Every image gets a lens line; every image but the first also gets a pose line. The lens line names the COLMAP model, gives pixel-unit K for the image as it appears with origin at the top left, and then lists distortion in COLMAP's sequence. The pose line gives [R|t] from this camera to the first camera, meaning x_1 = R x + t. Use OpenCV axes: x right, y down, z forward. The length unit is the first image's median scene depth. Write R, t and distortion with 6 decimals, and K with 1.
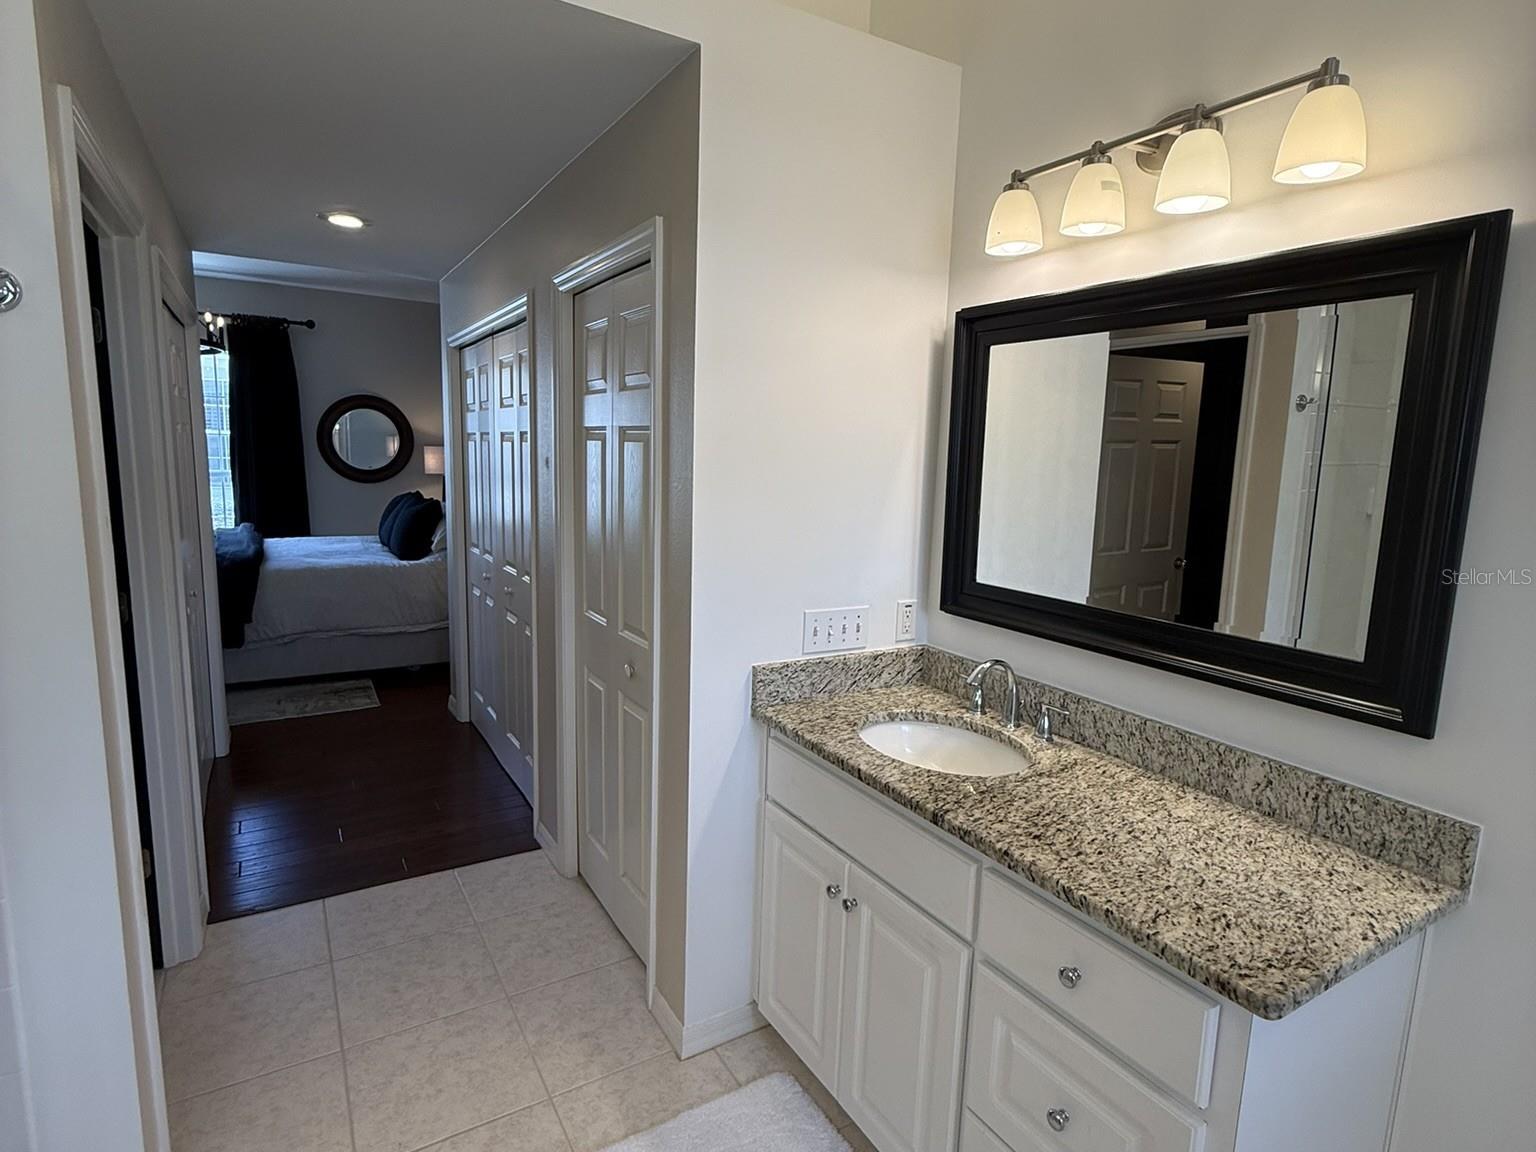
lens RADIAL K [[821.3, 0, 768.4], [0, 821.3, 571.0], [0, 0, 1]] dist [-0.001997, -0.000232]
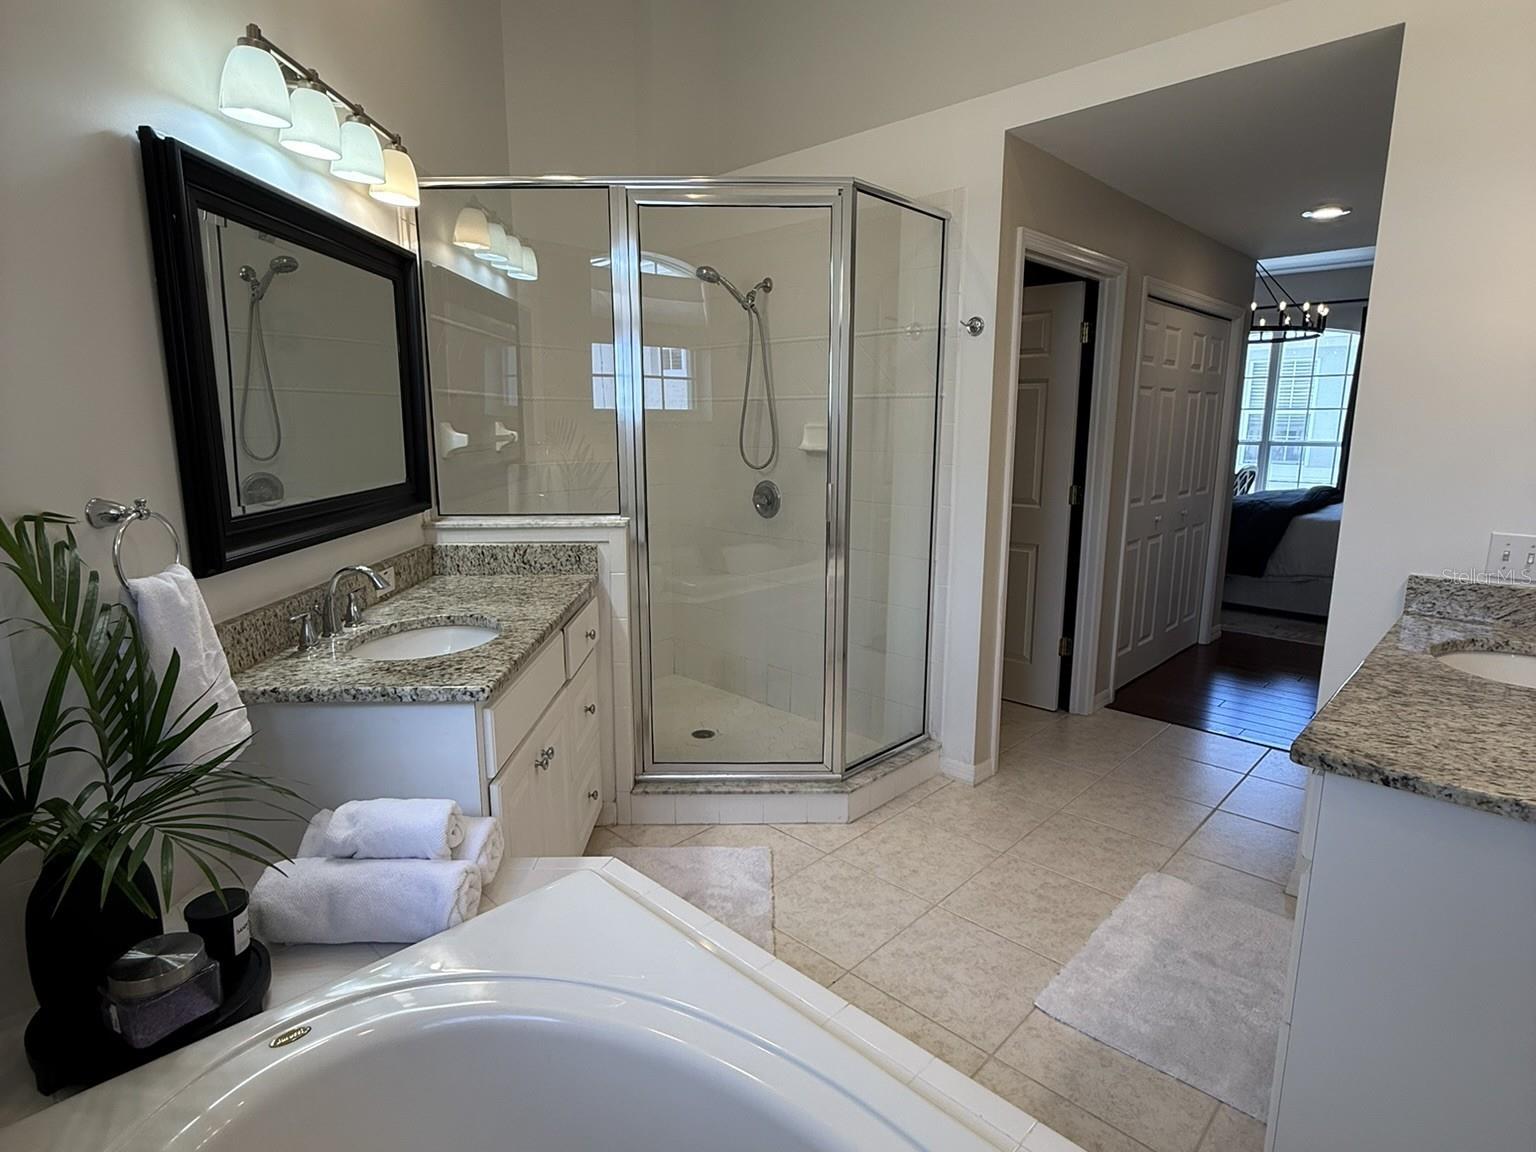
lens RADIAL K [[821.3, 0, 770.2], [0, 821.3, 573.1], [0, 0, 1]] dist [-0.001997, -0.000232]
pose [[0.257601, 0.149945, -0.954546, 0.438672], [-0.139424, 0.983316, 0.116838, 0.058542], [0.956139, 0.102990, 0.274209, -0.052343]]
